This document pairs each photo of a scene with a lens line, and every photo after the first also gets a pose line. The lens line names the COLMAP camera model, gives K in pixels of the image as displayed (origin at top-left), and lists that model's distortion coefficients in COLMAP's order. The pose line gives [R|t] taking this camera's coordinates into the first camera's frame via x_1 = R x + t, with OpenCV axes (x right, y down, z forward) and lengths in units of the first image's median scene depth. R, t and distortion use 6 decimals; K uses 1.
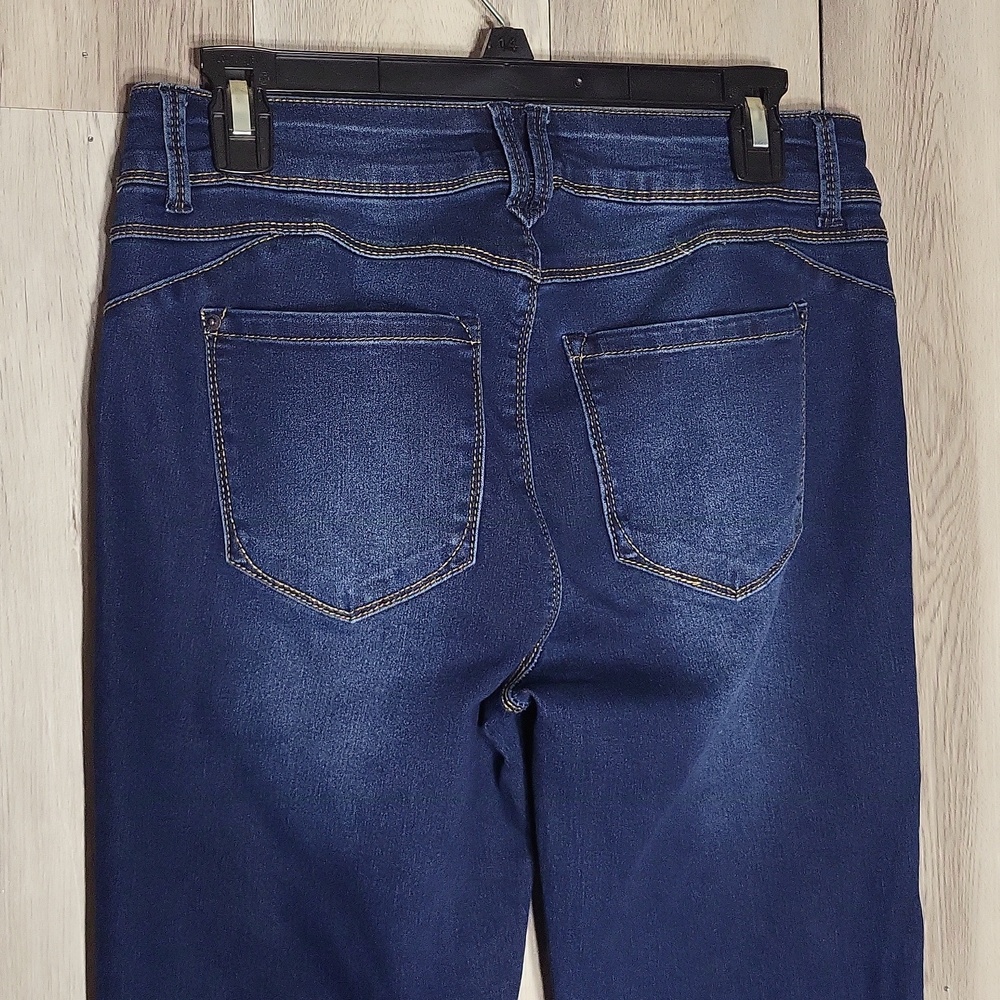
lens RADIAL K [[1685.9, 0, 500.0], [0, 1685.9, 500.0], [0, 0, 1]] dist [-0.002099, 0.203753]
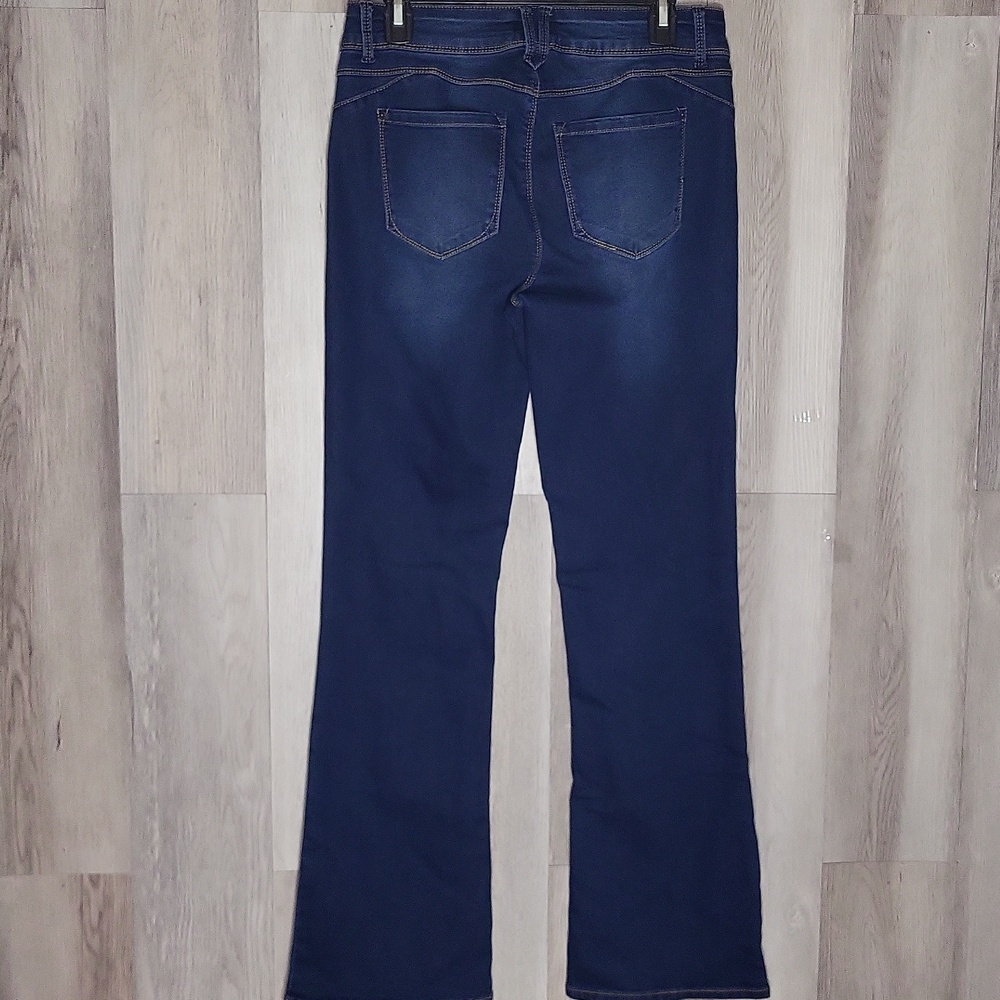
lens RADIAL K [[1685.9, 0, 500.0], [0, 1685.9, 500.0], [0, 0, 1]] dist [-0.002099, 0.203753]
pose [[0.970765, 0.065385, -0.230955, 0.482095], [-0.035600, 0.990762, 0.130854, 0.089847], [0.237377, -0.118807, 0.964125, -1.045862]]
